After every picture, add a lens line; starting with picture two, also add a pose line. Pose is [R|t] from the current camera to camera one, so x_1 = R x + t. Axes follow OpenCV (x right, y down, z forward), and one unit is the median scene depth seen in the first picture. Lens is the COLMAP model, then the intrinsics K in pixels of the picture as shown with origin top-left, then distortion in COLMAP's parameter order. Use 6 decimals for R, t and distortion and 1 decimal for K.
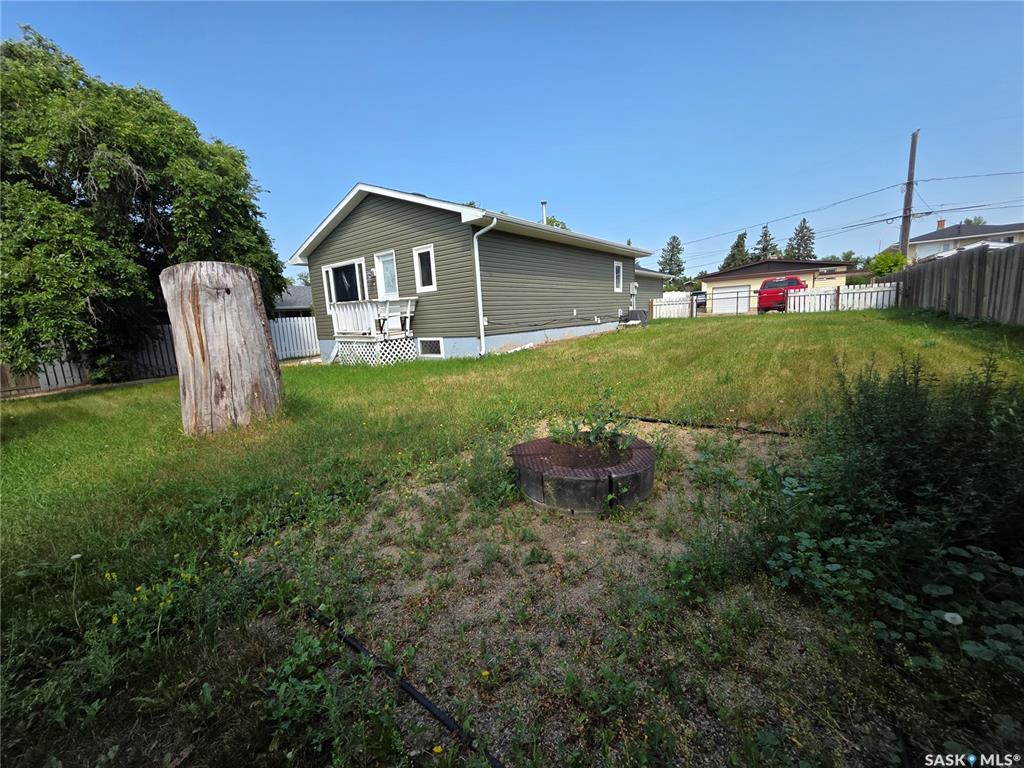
lens RADIAL K [[409.0, 0, 512.1], [0, 409.0, 385.1], [0, 0, 1]] dist [0.000216, -0.000094]
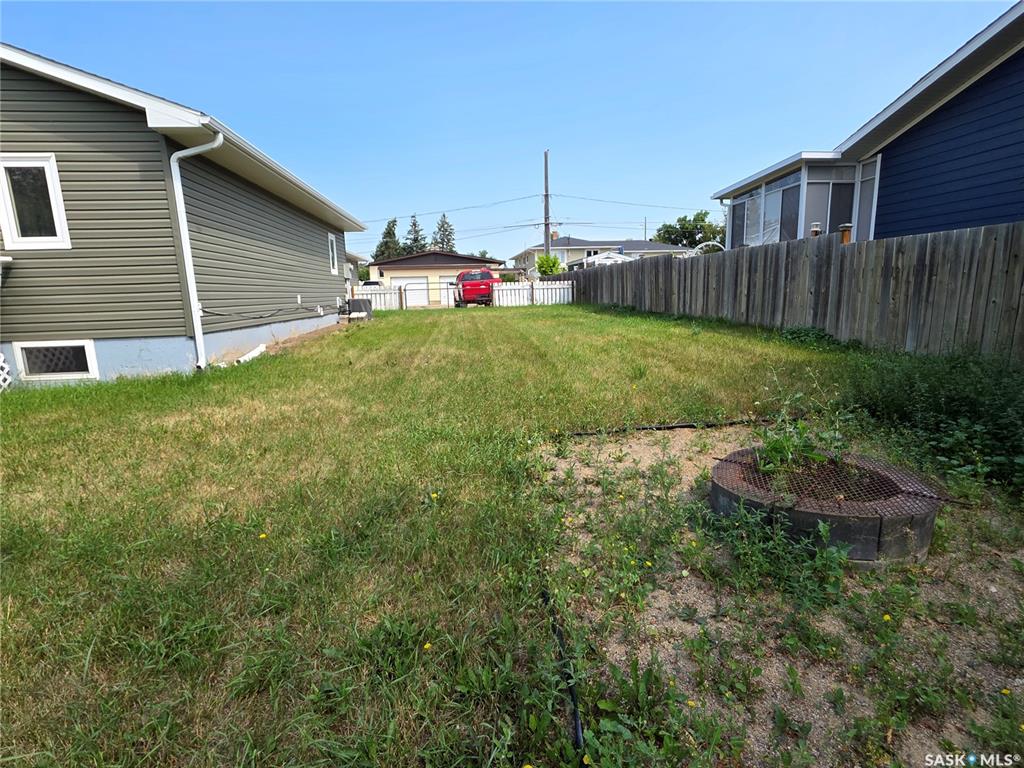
lens RADIAL K [[497.3, 0, 513.6], [0, 497.3, 380.6], [0, 0, 1]] dist [0.002703, 0.001025]
pose [[0.733712, -0.084016, 0.674246, -0.198665], [0.101345, 0.994757, 0.013671, -0.018714], [-0.671860, 0.058301, 0.738380, 0.168918]]
